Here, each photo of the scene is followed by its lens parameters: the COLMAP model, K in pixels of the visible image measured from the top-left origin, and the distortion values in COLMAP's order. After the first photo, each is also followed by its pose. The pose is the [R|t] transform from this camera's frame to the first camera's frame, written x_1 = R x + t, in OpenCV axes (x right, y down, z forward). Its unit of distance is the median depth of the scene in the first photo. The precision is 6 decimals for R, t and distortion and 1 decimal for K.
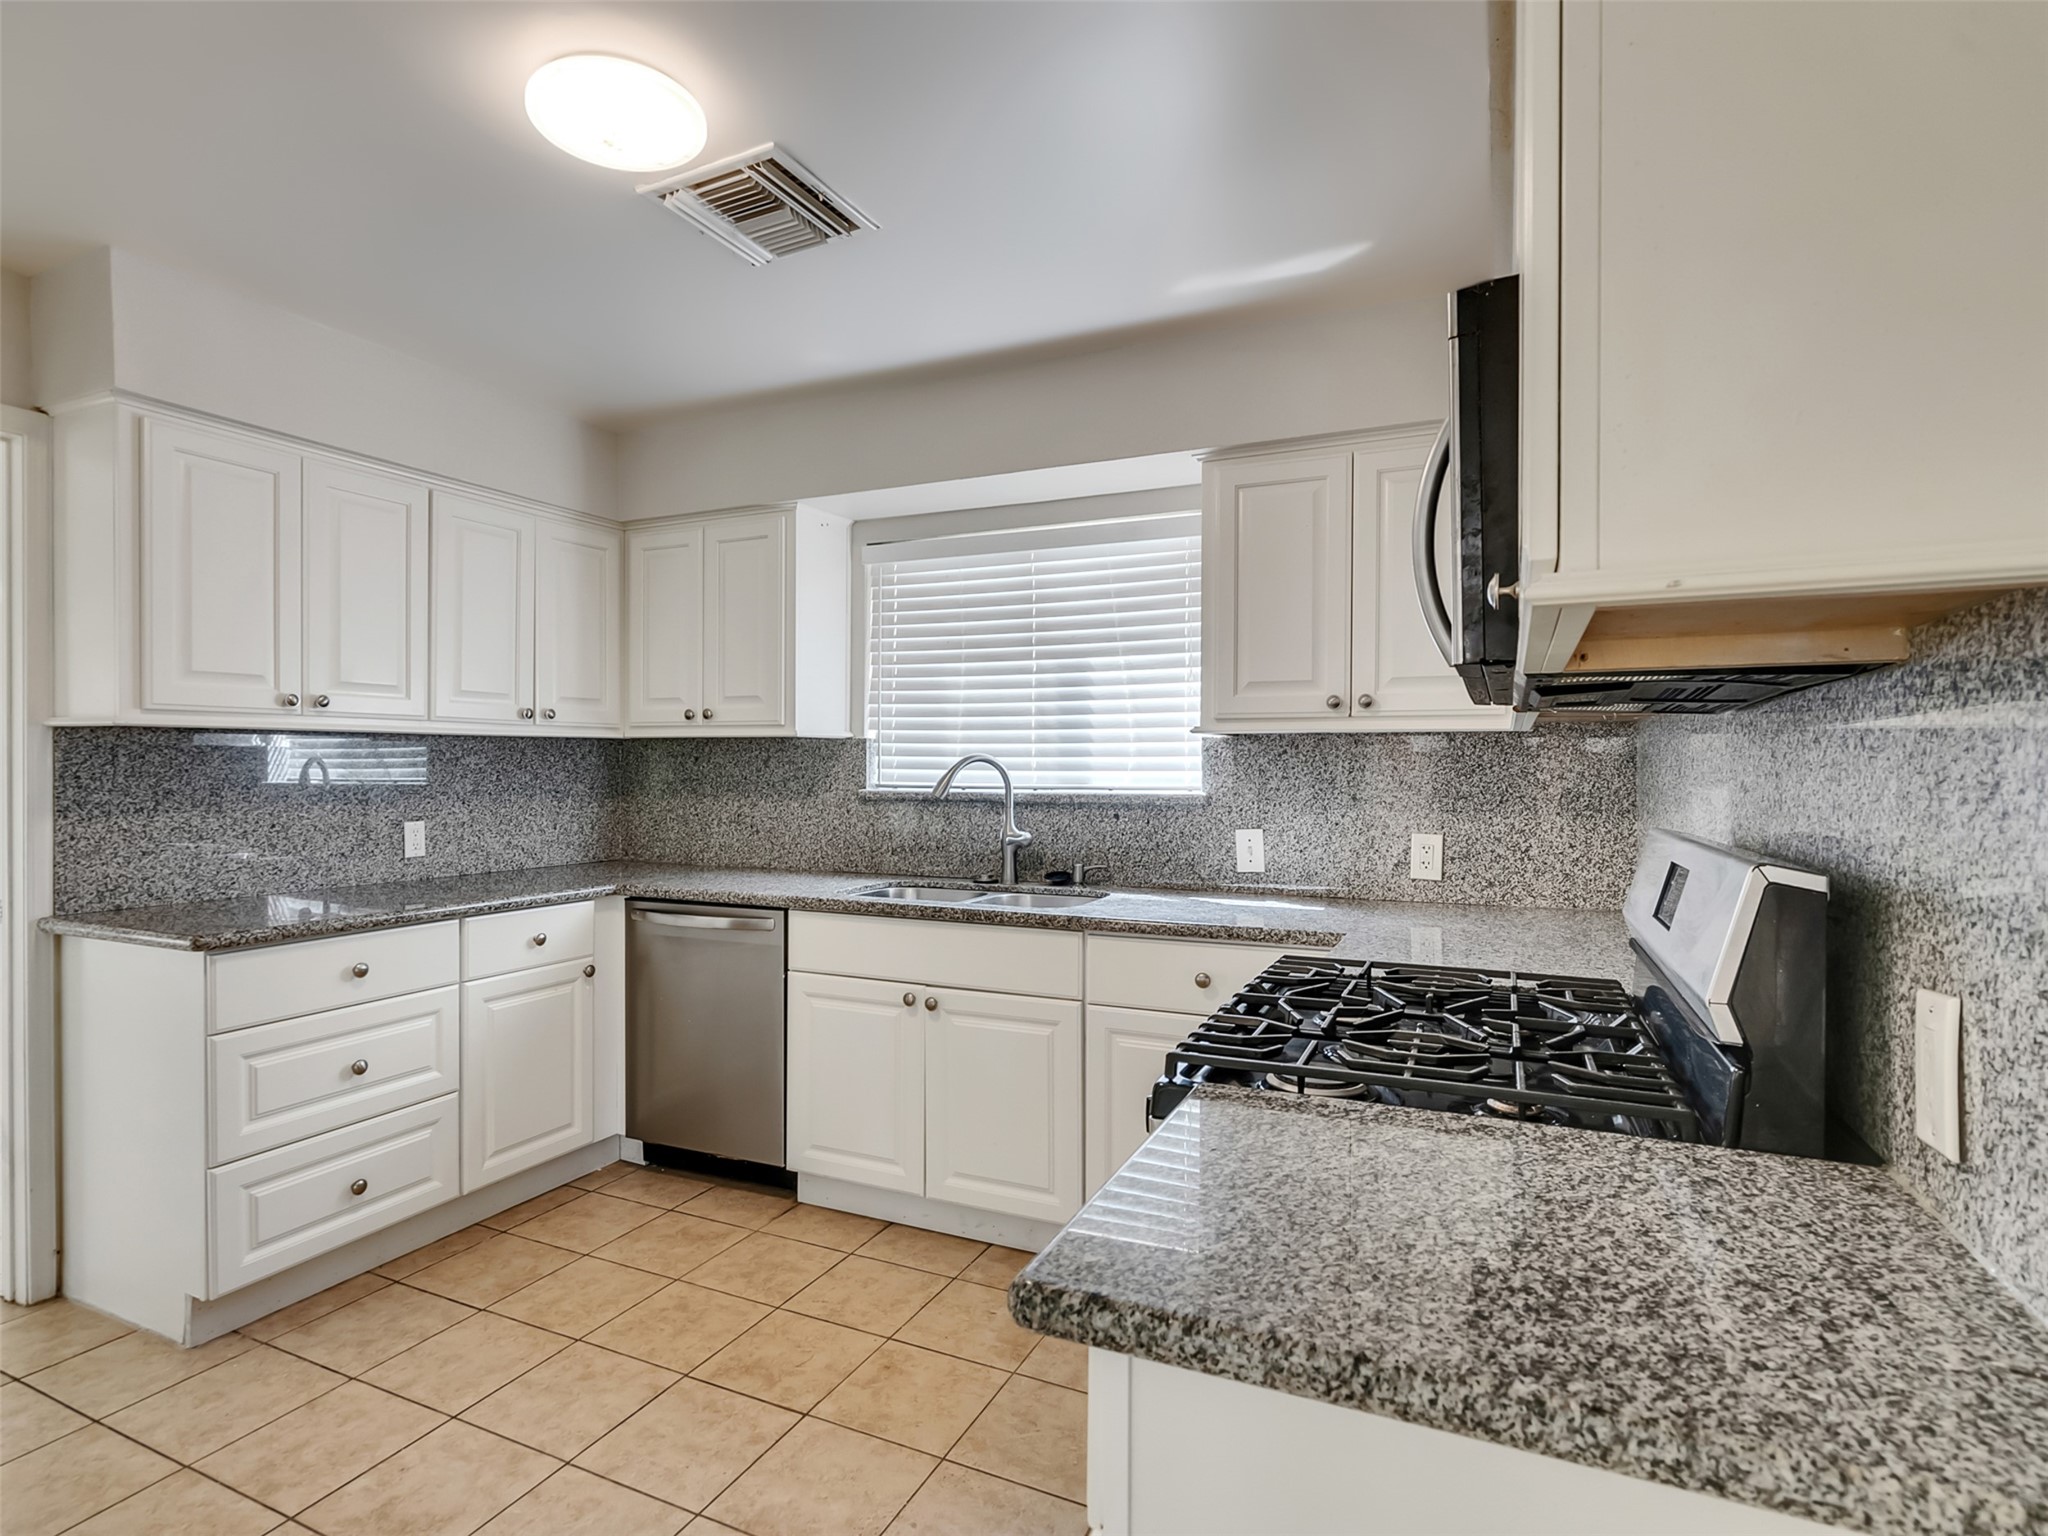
lens RADIAL K [[1058.5, 0, 1007.0], [0, 1058.5, 772.6], [0, 0, 1]] dist [-0.006578, 0.005887]
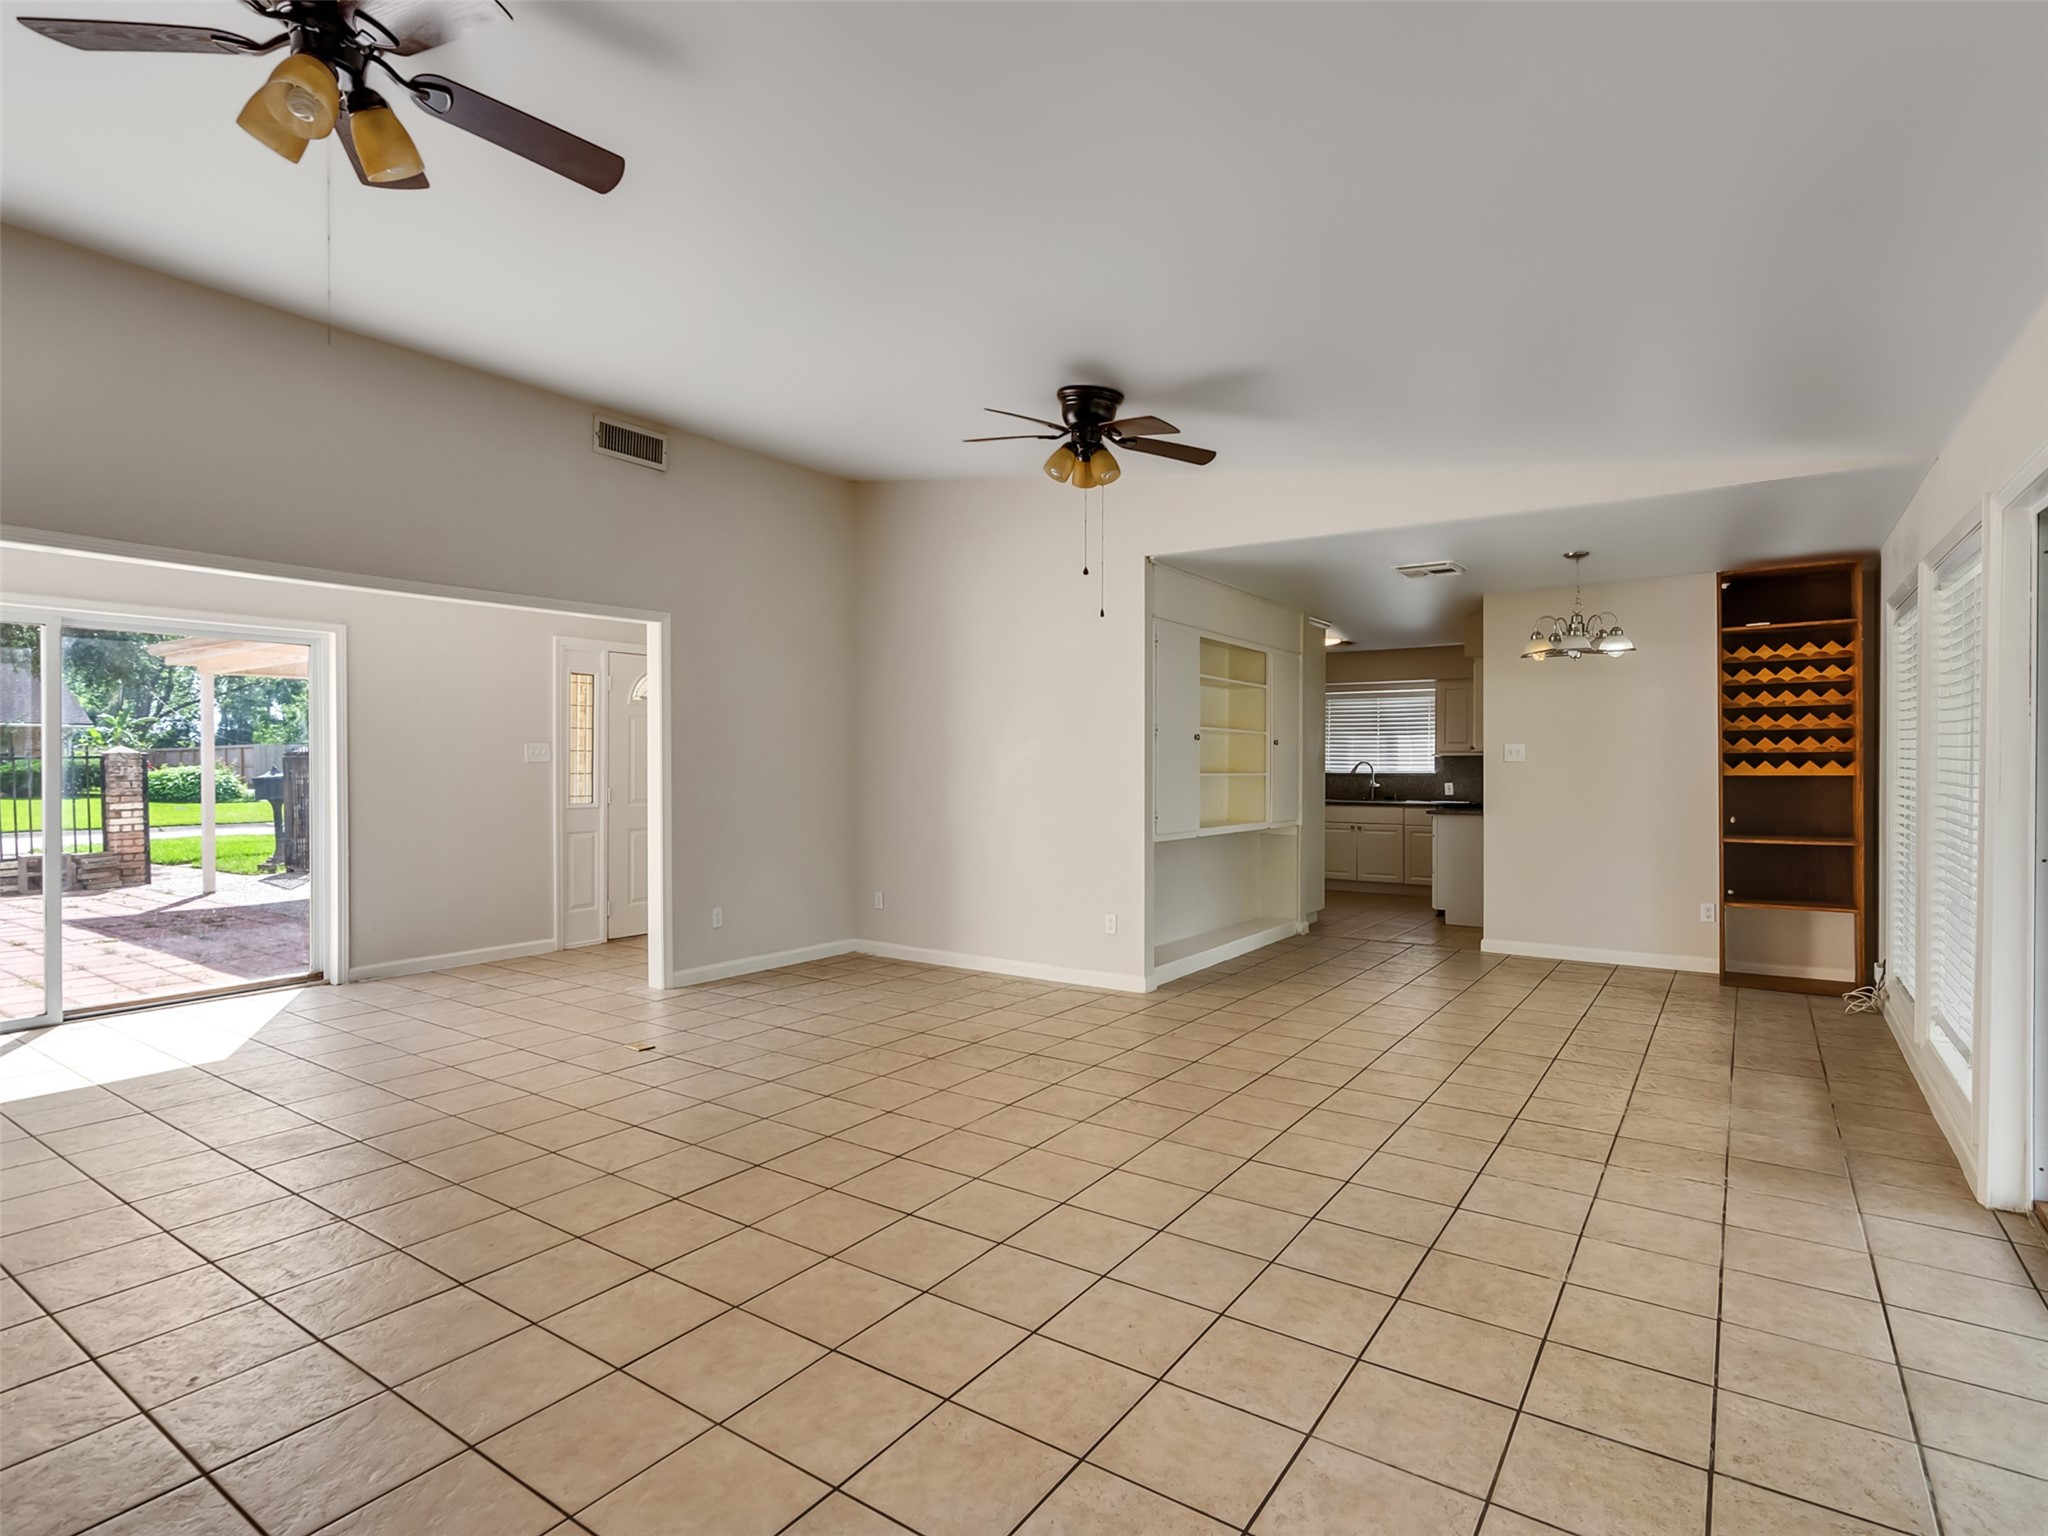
lens RADIAL K [[1058.5, 0, 1011.3], [0, 1058.5, 772.1], [0, 0, 1]] dist [-0.006578, 0.005887]
pose [[0.985453, -0.002557, -0.169926, -0.605728], [0.002800, 0.999995, 0.001191, 0.011144], [0.169922, -0.001650, 0.985456, -2.709873]]
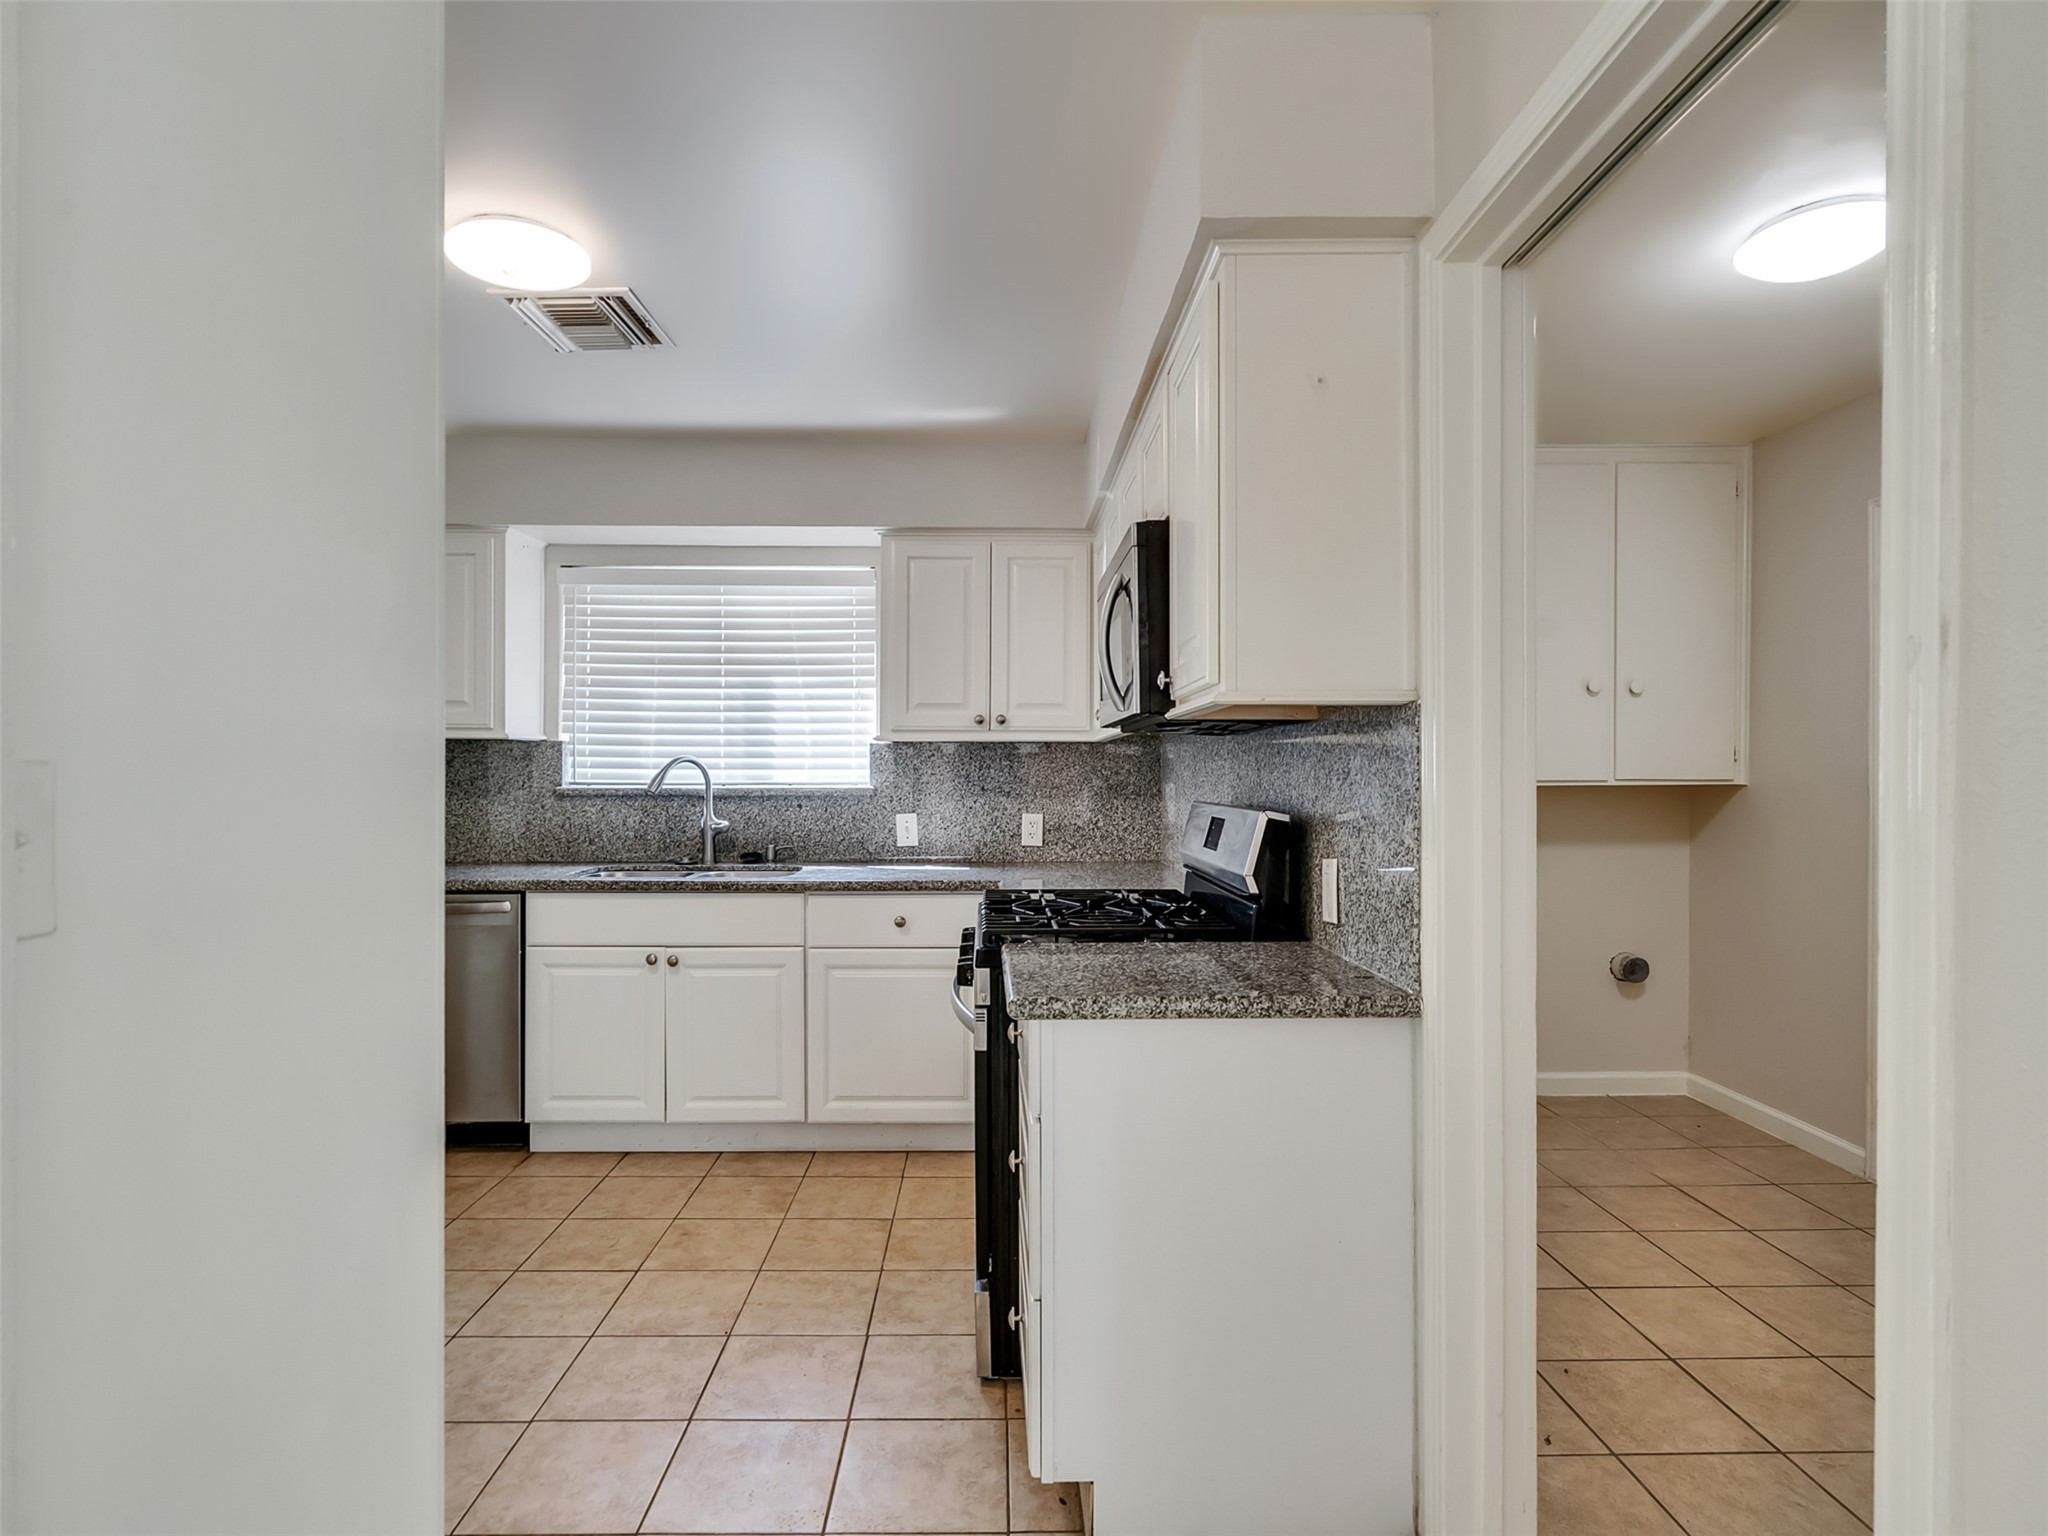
lens RADIAL K [[1058.5, 0, 1004.5], [0, 1058.5, 770.7], [0, 0, 1]] dist [-0.006578, 0.005887]
pose [[0.899716, -0.002814, 0.436466, -0.239775], [0.003464, 0.999994, -0.000693, 0.001594], [-0.436462, 0.002135, 0.899720, -0.241885]]
